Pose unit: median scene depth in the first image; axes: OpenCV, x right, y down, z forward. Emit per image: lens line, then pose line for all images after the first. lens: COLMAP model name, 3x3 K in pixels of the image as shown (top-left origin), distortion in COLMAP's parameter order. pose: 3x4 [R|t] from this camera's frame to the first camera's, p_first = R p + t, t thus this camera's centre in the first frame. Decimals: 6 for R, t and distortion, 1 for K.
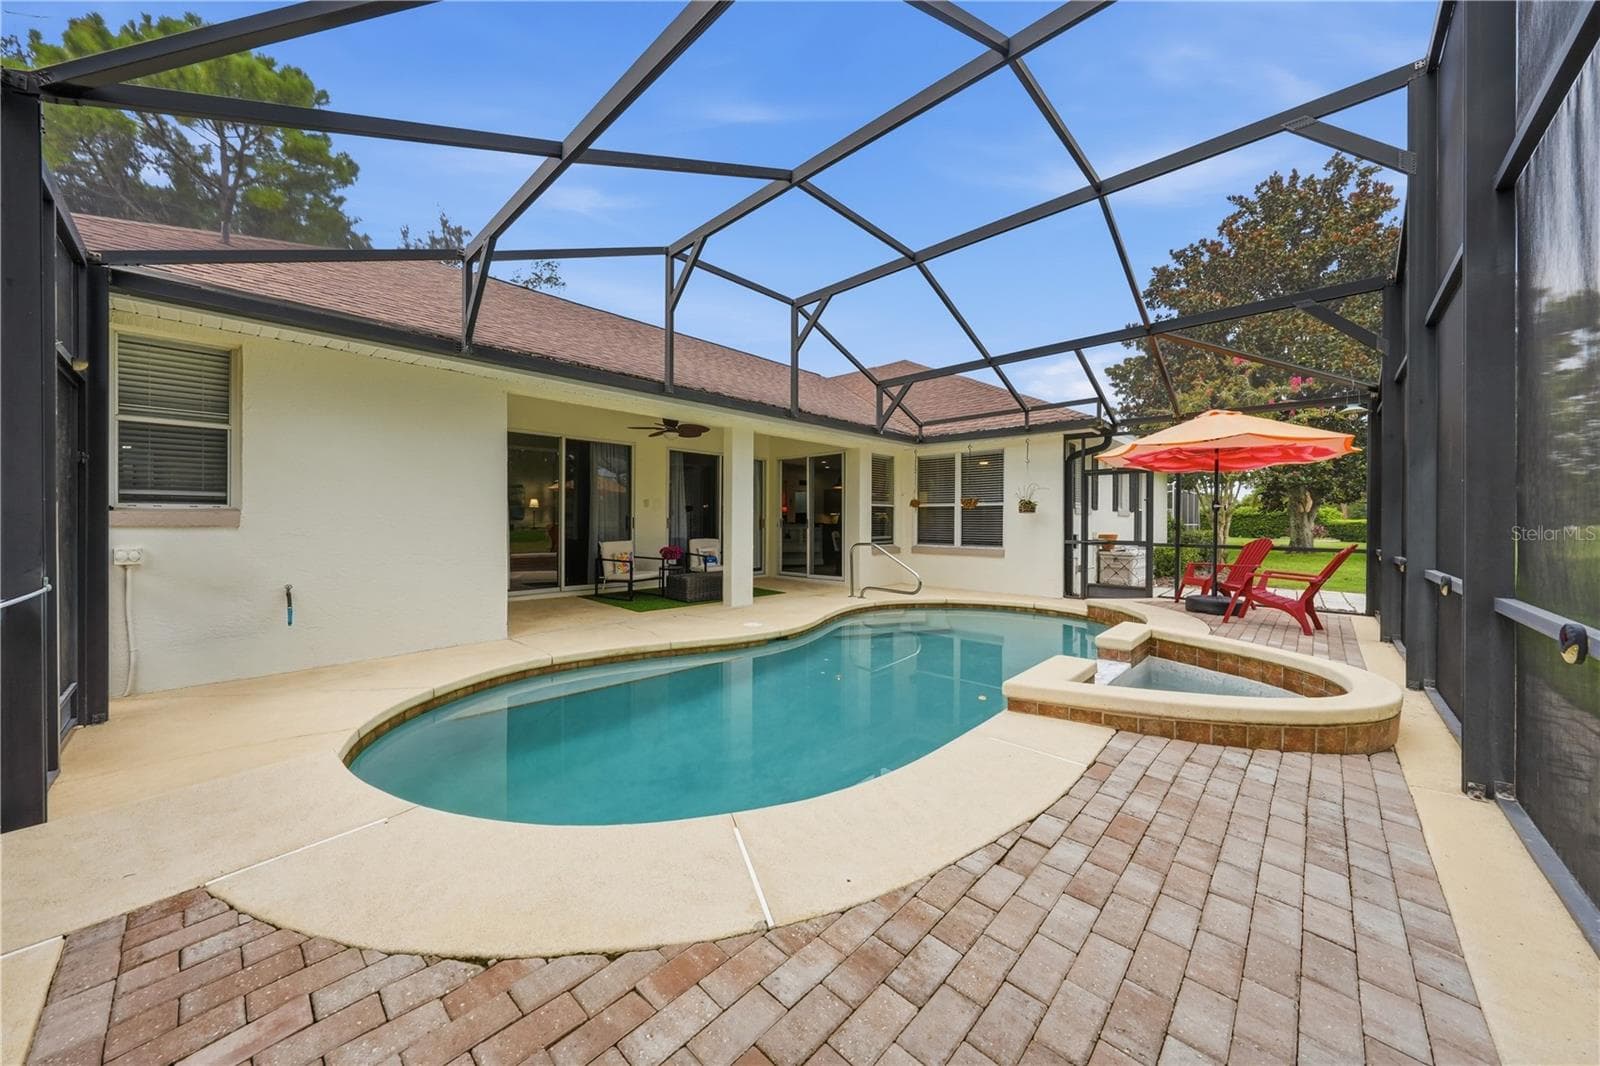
lens RADIAL K [[551.0, 0, 805.8], [0, 551.0, 536.2], [0, 0, 1]] dist [-0.008402, 0.000046]
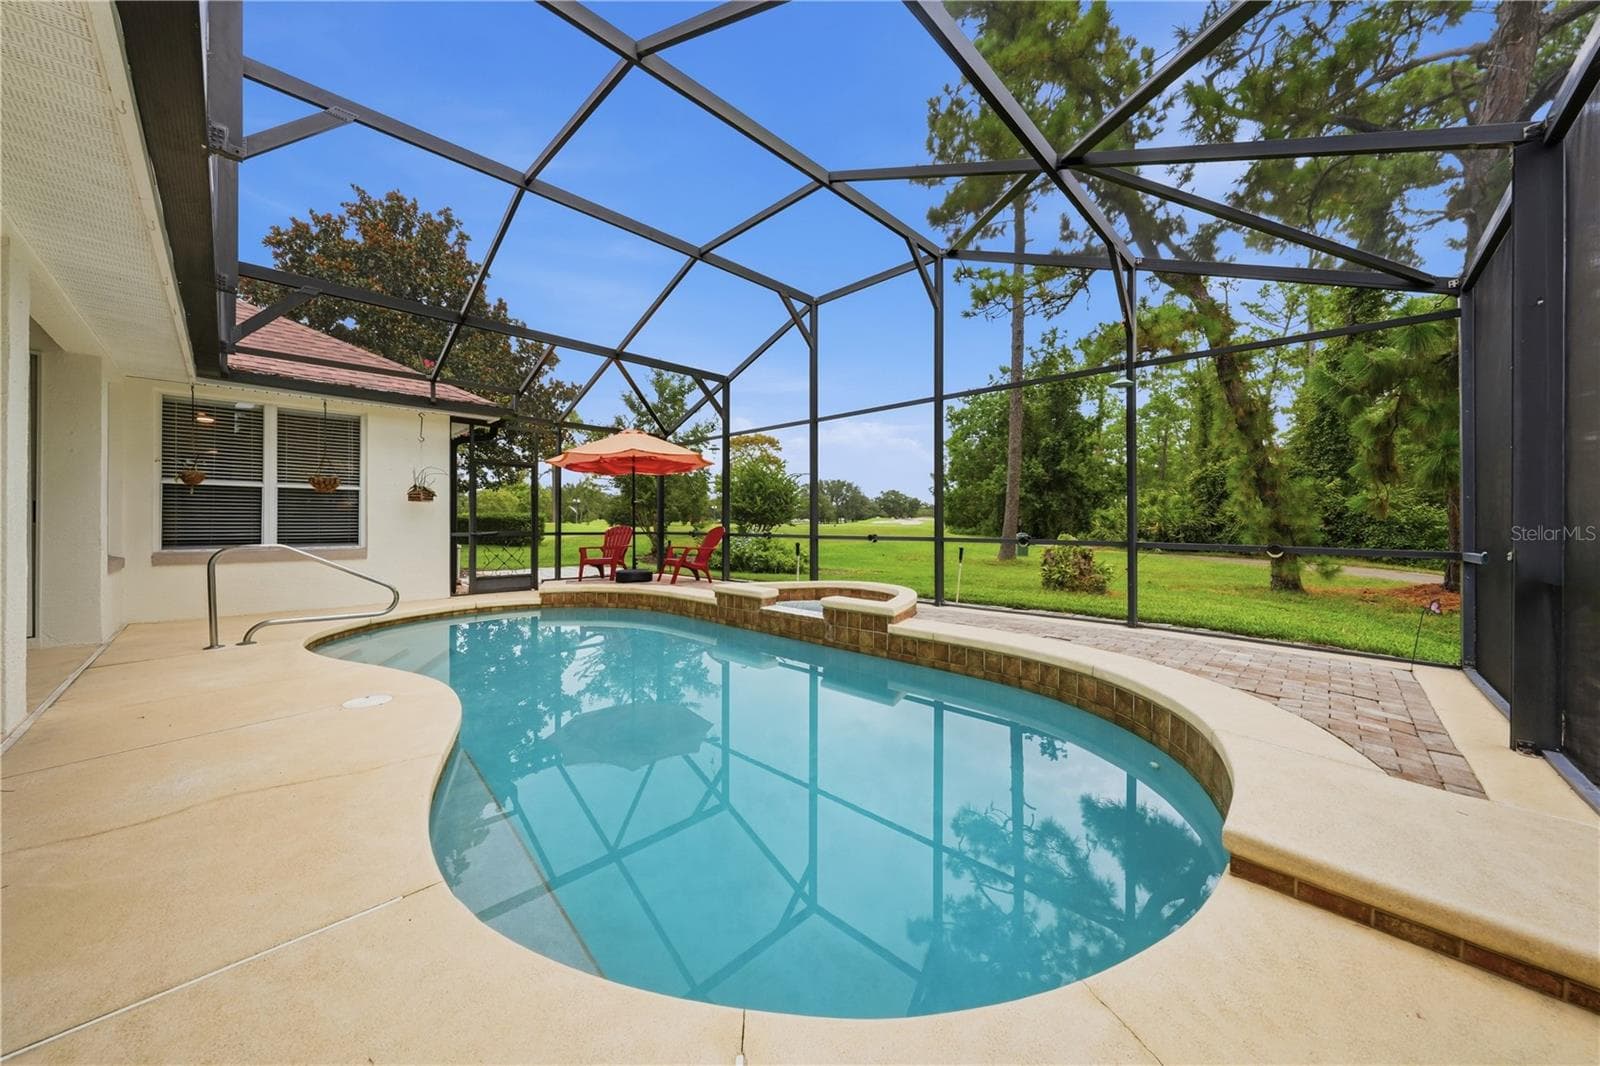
lens RADIAL K [[551.0, 0, 805.8], [0, 551.0, 536.2], [0, 0, 1]] dist [-0.008402, 0.000046]
pose [[0.016189, -0.027291, 0.999496, -0.422063], [0.024682, 0.999334, 0.026886, 0.002813], [-0.999564, 0.024235, 0.016852, 0.411503]]
